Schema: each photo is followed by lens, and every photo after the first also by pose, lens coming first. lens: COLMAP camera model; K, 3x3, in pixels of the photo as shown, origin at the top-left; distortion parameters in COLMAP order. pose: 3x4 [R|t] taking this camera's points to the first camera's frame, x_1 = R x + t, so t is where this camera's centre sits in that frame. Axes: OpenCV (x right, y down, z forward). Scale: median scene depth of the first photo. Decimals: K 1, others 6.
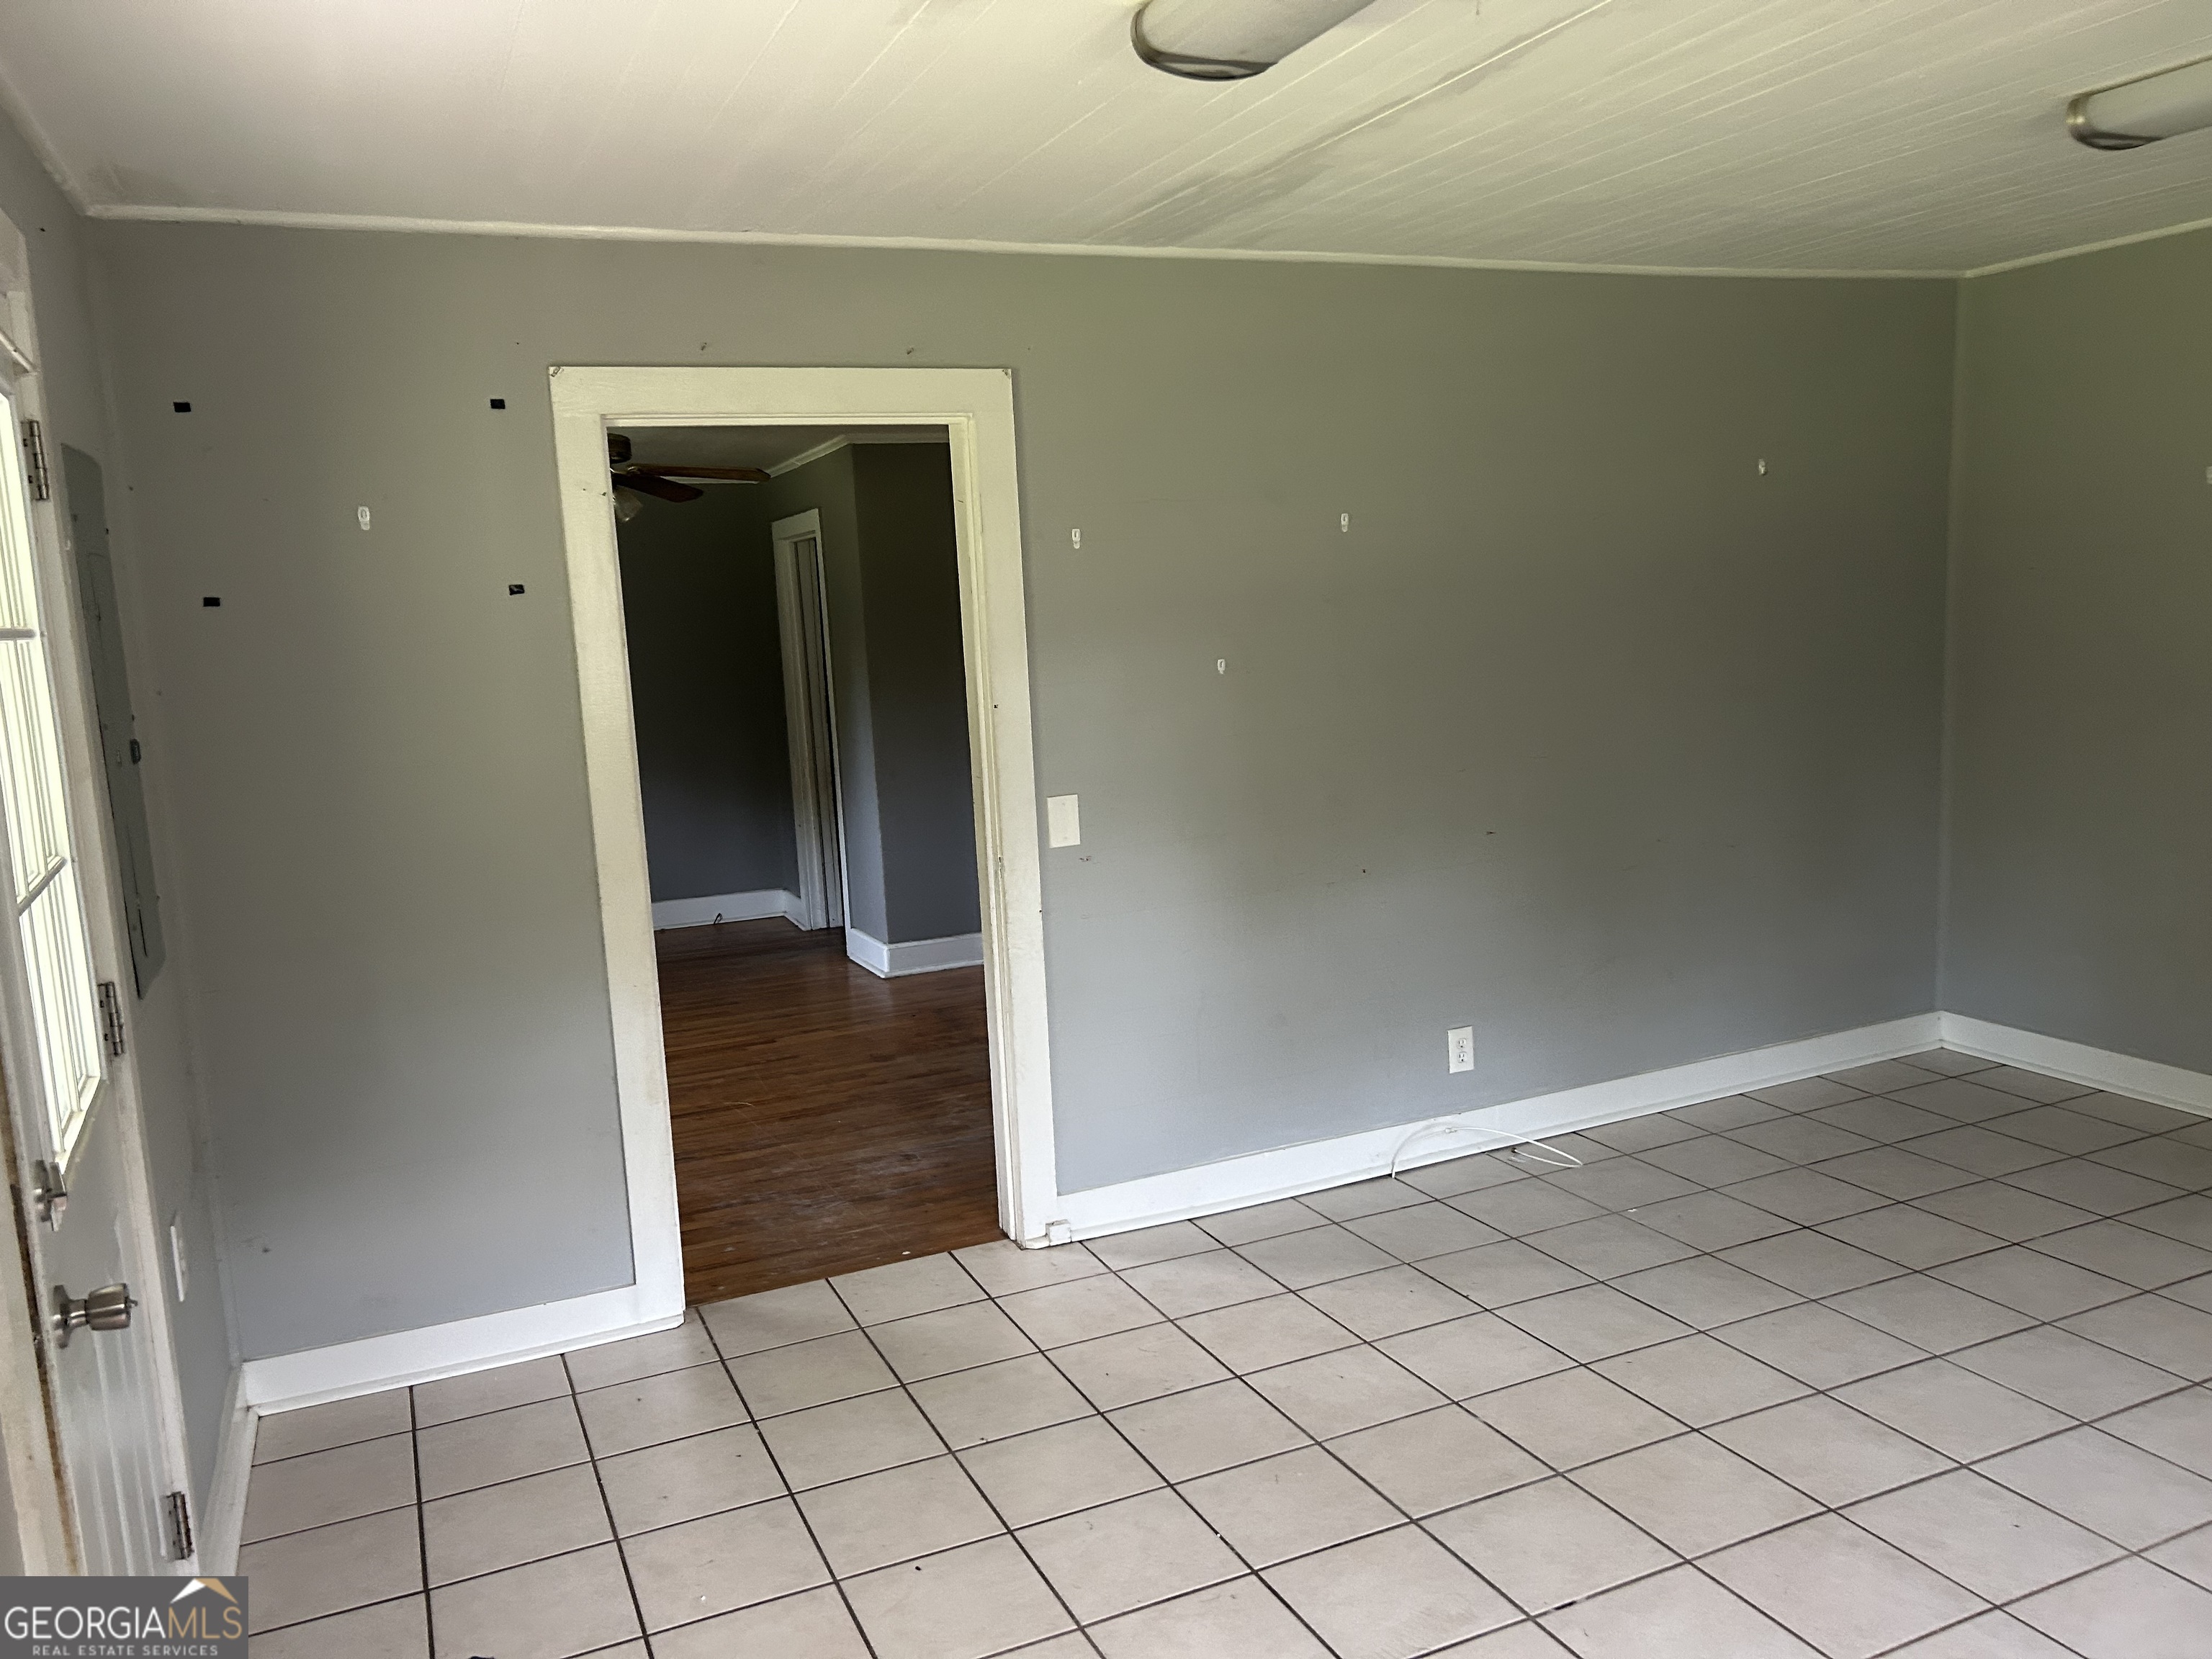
lens RADIAL K [[1658.6, 0, 1095.3], [0, 1658.6, 836.7], [0, 0, 1]] dist [0.008572, -0.015949]
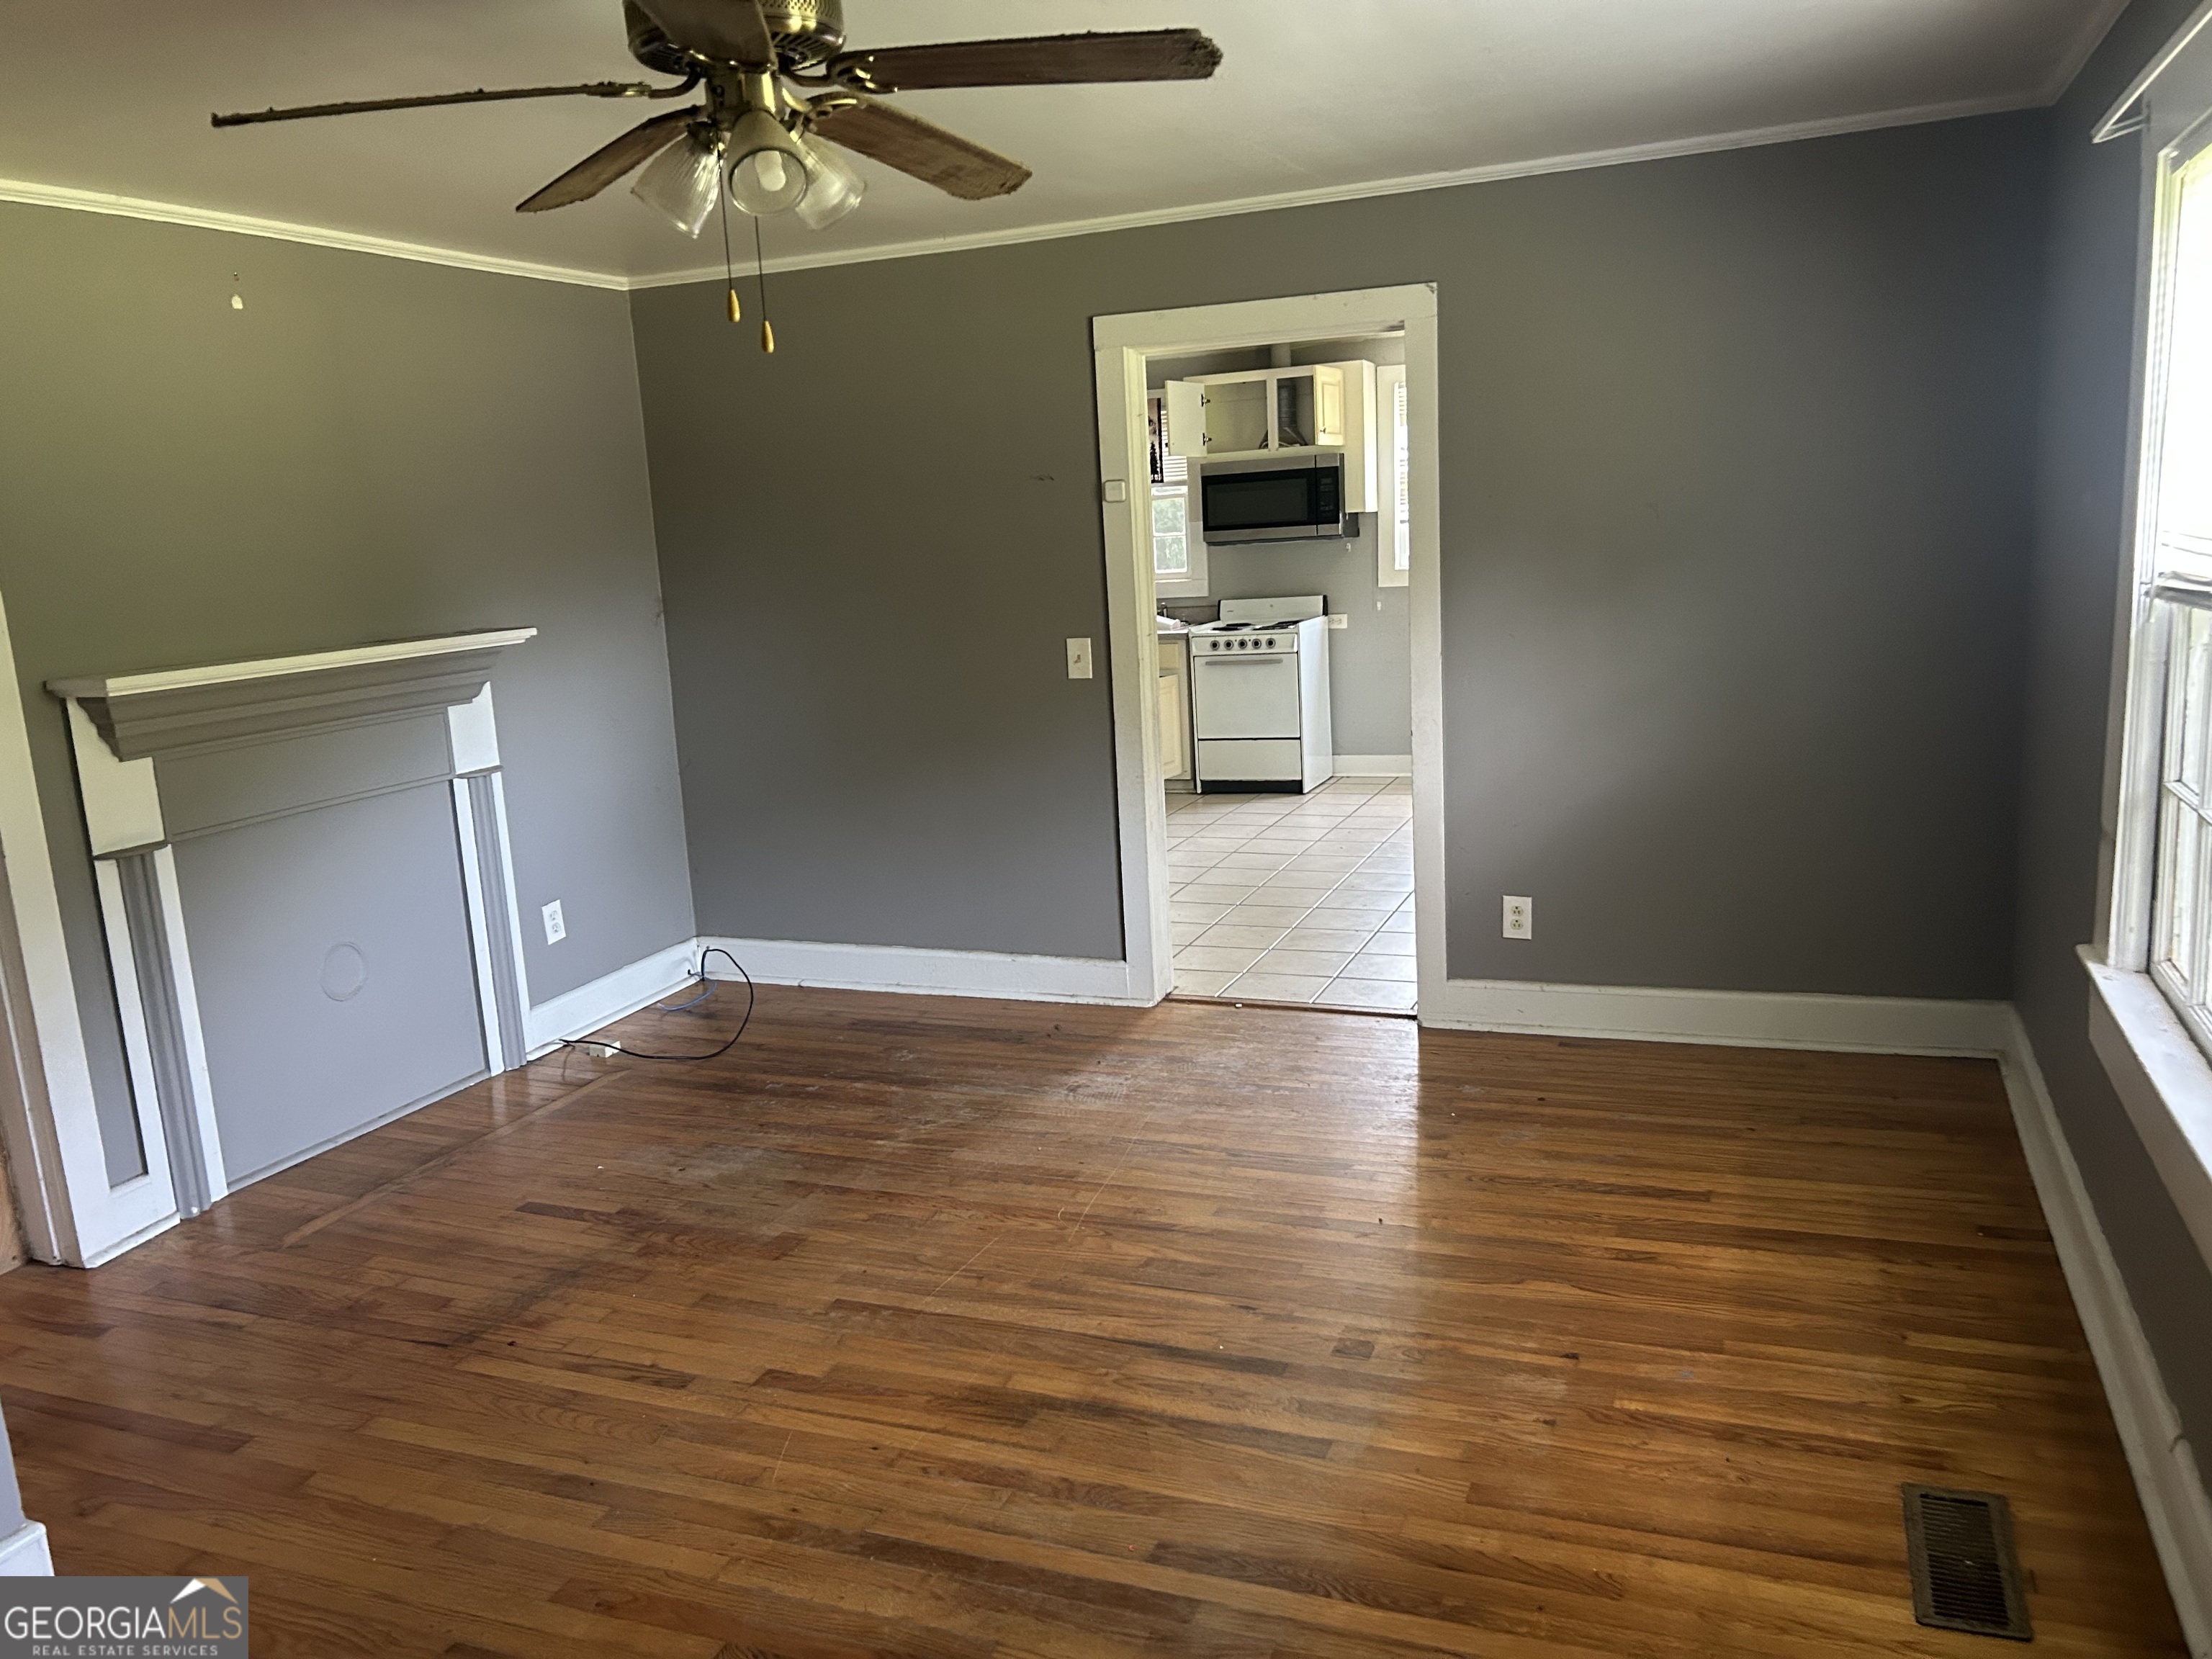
lens RADIAL K [[1658.6, 0, 1108.1], [0, 1658.6, 832.9], [0, 0, 1]] dist [0.008572, -0.015949]
pose [[-0.696552, -0.047928, 0.715904, -0.091578], [0.190971, 0.949392, 0.249368, -0.020351], [-0.691625, 0.310414, -0.652149, 0.179485]]
